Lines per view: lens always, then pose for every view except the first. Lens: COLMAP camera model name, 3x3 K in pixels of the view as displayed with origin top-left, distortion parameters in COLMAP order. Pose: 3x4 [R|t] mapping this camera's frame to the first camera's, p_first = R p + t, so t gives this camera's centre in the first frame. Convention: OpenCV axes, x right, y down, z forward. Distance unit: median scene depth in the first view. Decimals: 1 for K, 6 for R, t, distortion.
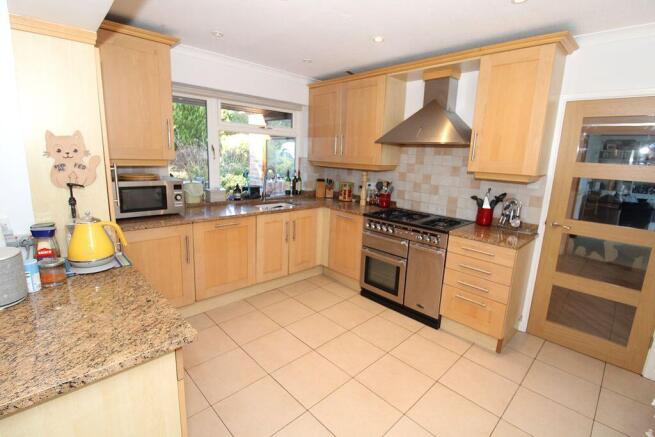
lens RADIAL K [[315.0, 0, 327.5], [0, 315.0, 218.5], [0, 0, 1]] dist [-0.001728, -0.000476]
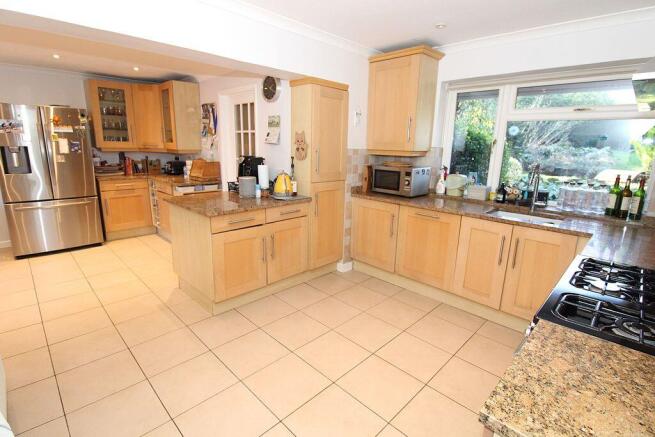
lens RADIAL K [[315.0, 0, 327.5], [0, 315.0, 218.5], [0, 0, 1]] dist [-0.001728, -0.000476]
pose [[0.013376, 0.192091, -0.981286, 0.674245], [-0.228437, 0.956007, 0.184029, -0.084412], [0.973467, 0.221700, 0.056668, 0.640635]]
